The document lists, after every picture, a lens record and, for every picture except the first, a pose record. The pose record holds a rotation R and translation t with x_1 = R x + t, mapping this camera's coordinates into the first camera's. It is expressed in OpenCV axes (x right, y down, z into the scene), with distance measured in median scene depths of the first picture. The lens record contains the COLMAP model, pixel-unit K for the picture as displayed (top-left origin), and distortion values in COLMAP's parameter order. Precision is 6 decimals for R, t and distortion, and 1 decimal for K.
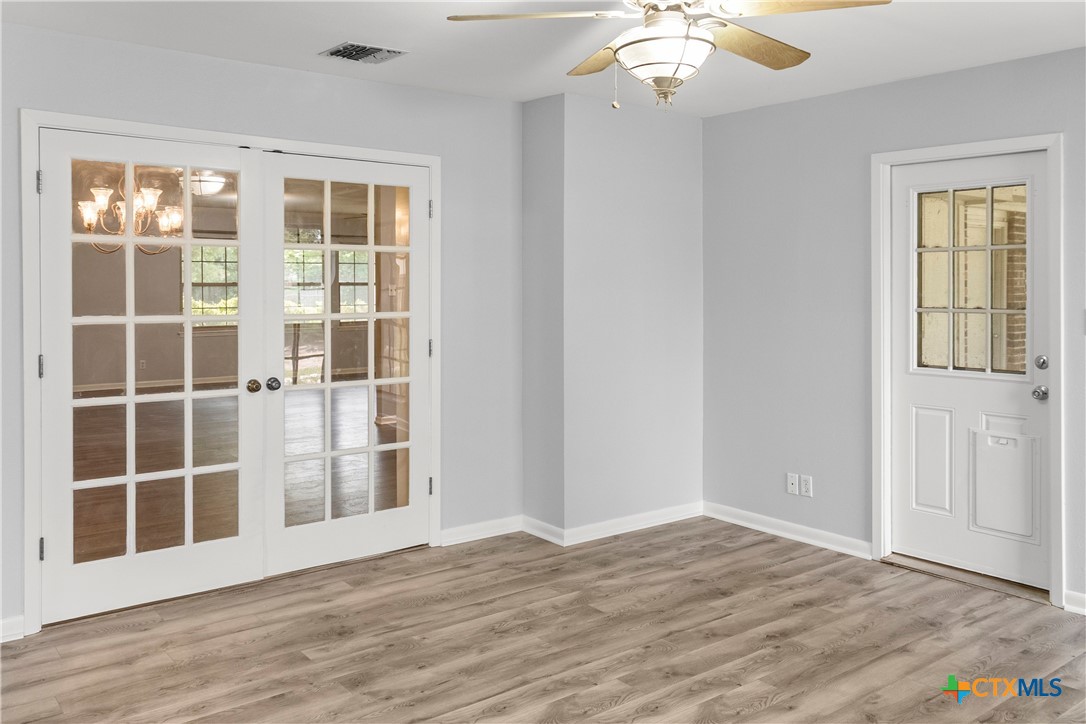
lens RADIAL K [[845.0, 0, 486.4], [0, 845.0, 315.9], [0, 0, 1]] dist [-0.013562, -0.003192]
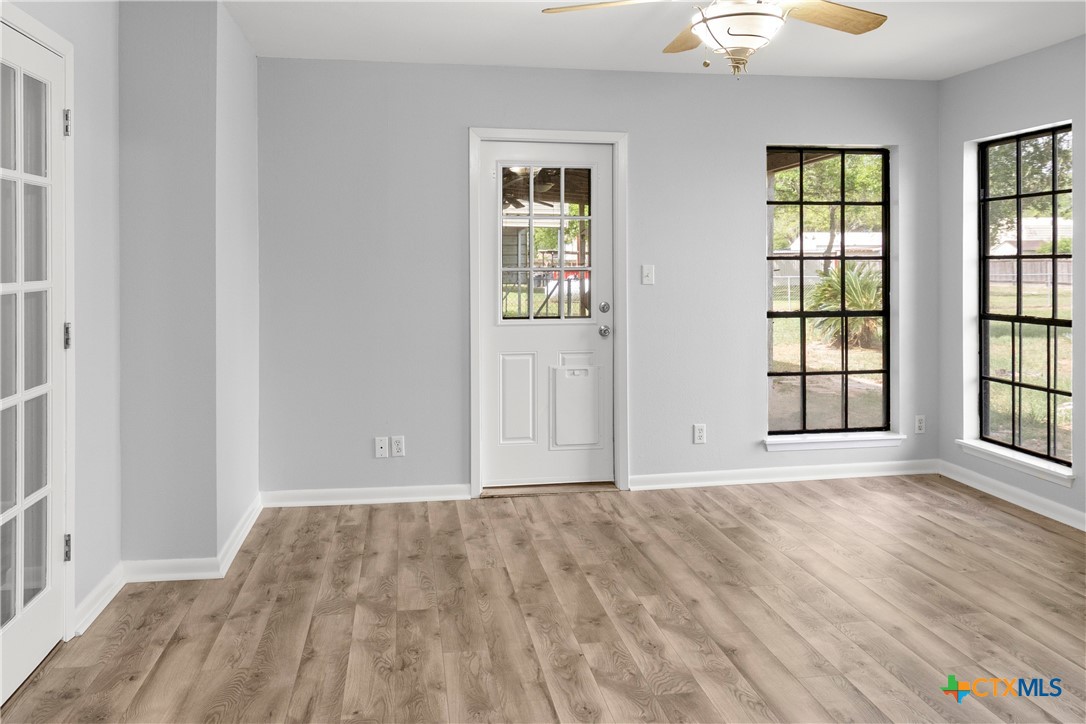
lens RADIAL K [[894.5, 0, 539.4], [0, 894.5, 288.4], [0, 0, 1]] dist [0.004442, 0.005255]
pose [[0.478575, -0.026710, 0.877640, -0.629434], [0.029495, 0.999462, 0.014334, 0.002512], [-0.877551, 0.019026, 0.479106, 0.439709]]
